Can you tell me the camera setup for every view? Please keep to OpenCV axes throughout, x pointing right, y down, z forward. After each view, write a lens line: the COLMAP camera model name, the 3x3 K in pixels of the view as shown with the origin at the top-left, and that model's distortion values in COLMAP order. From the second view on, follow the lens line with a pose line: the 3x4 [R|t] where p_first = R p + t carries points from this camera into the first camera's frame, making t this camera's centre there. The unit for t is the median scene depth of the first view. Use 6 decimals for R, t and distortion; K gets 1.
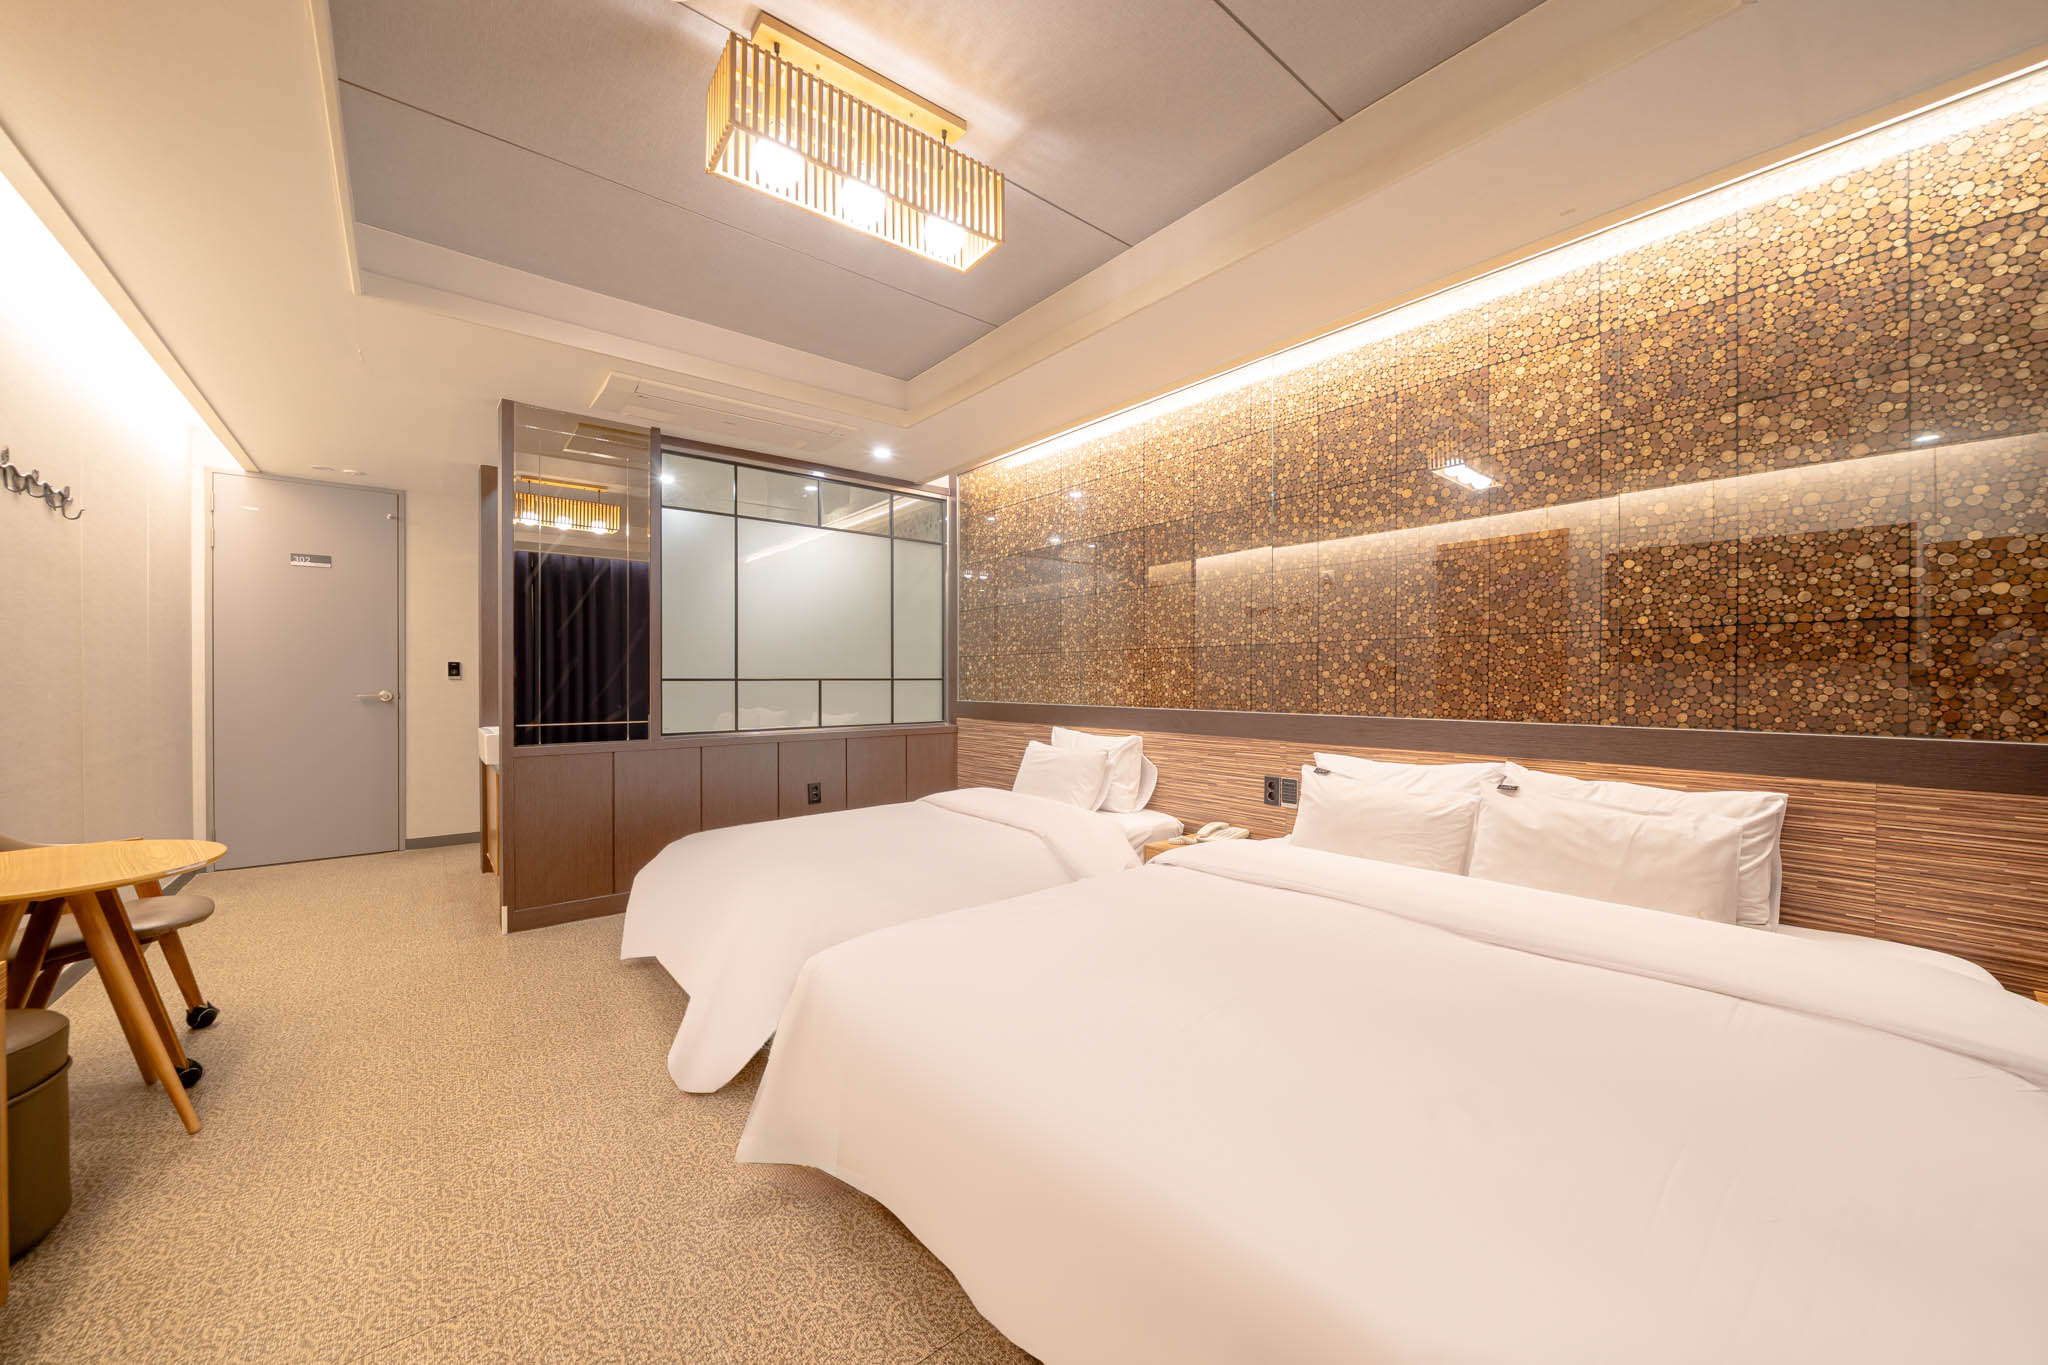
lens RADIAL K [[722.8, 0, 1007.6], [0, 722.8, 678.1], [0, 0, 1]] dist [-0.001578, -0.000239]
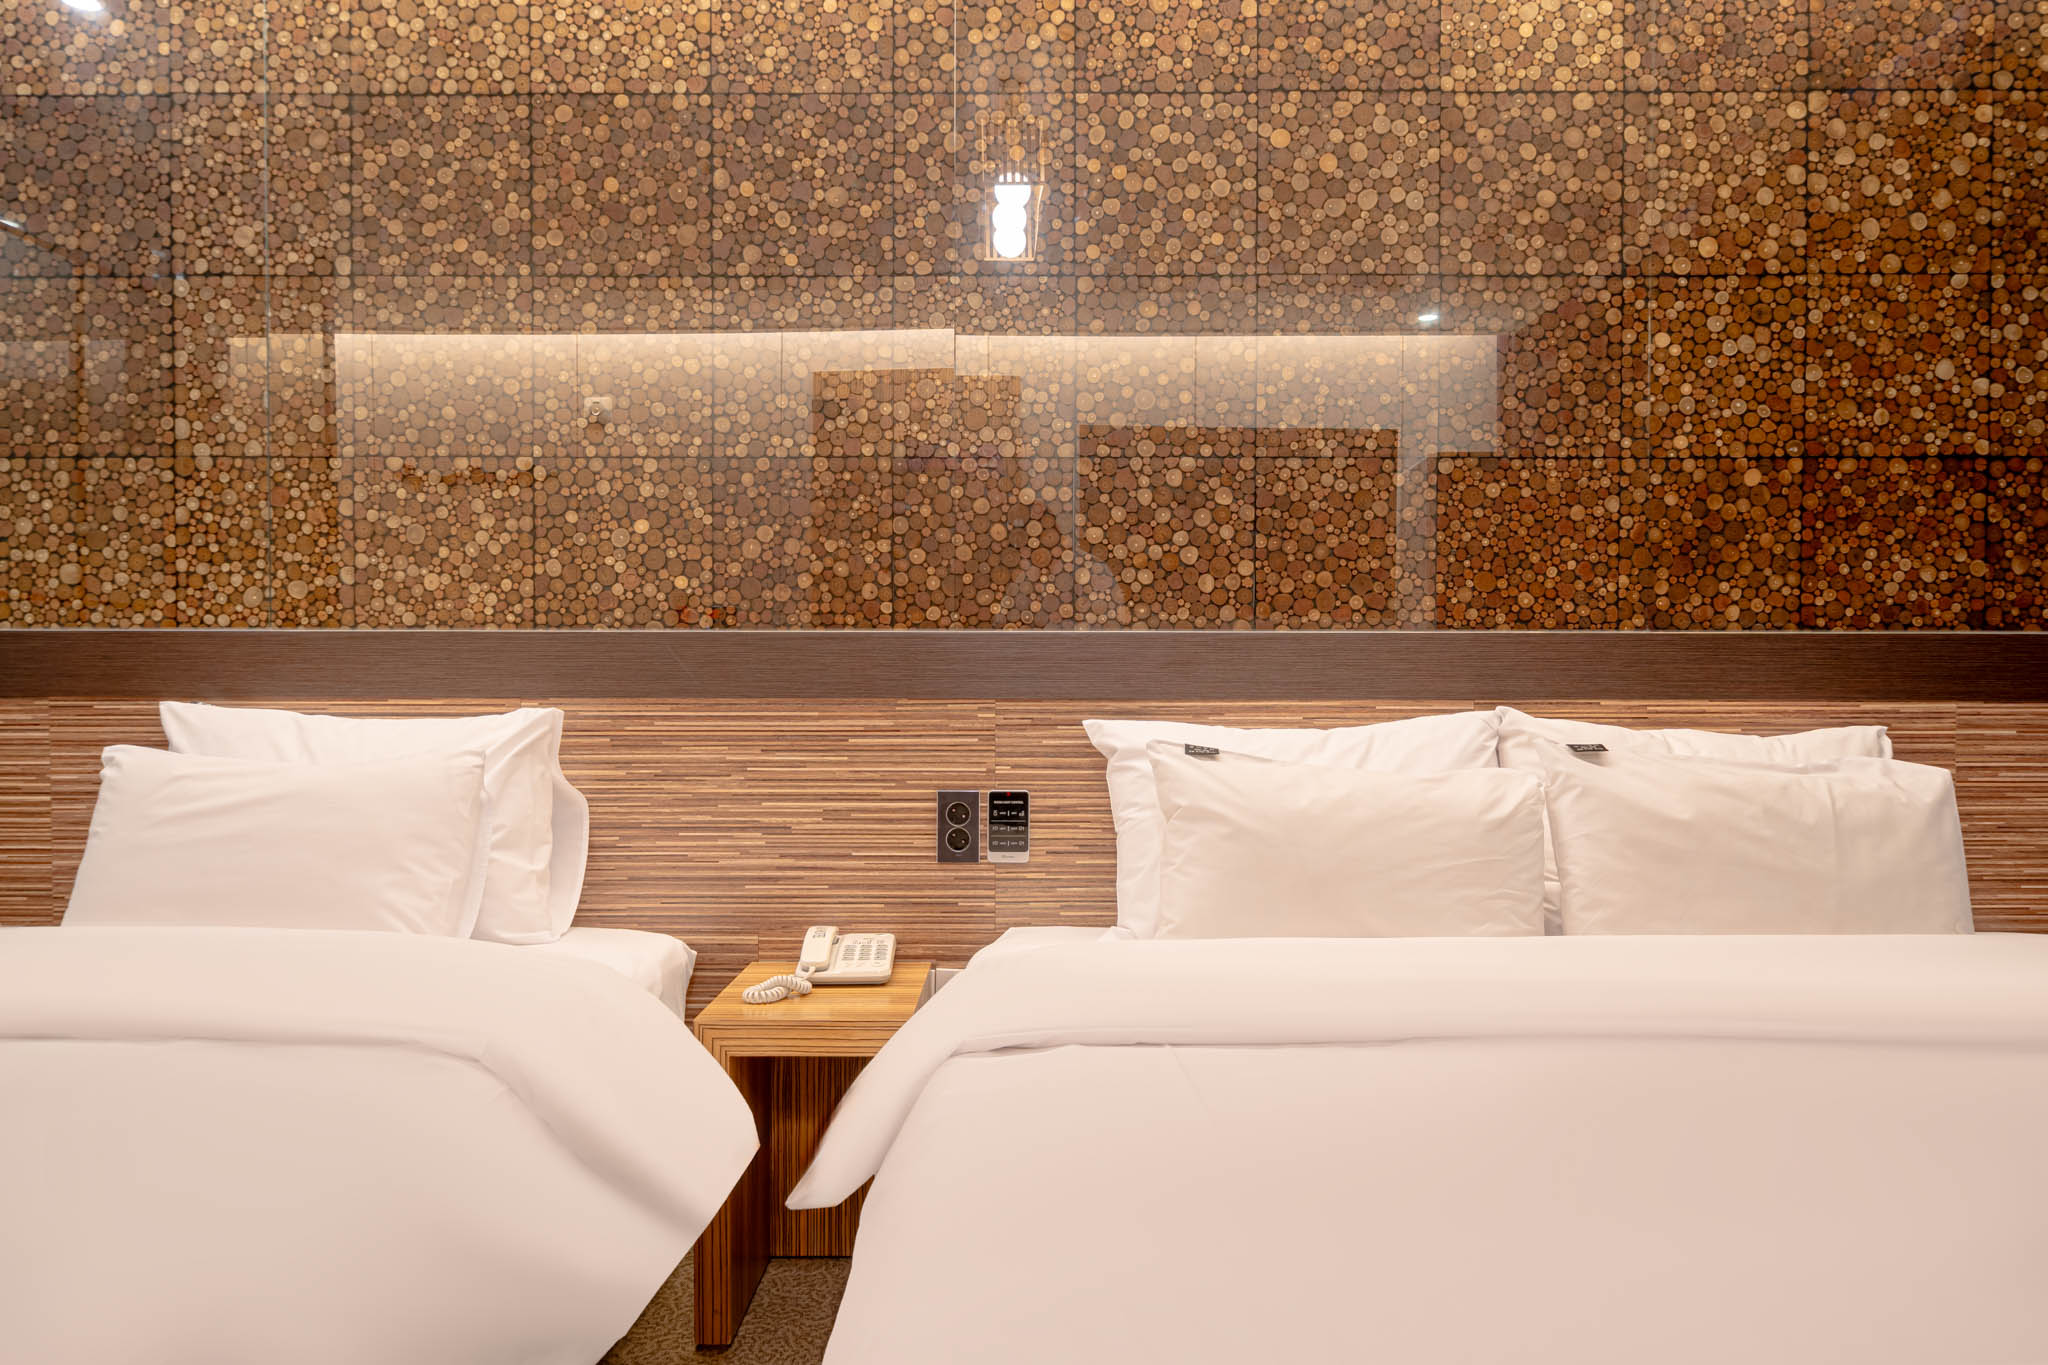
lens RADIAL K [[1425.0, 0, 1026.4], [0, 1425.0, 702.7], [0, 0, 1]] dist [-0.002227, 0.006453]
pose [[0.640558, -0.011344, 0.767826, -0.277330], [-0.005418, 0.999799, 0.019291, 0.095429], [-0.767891, -0.016517, 0.640368, 0.617898]]
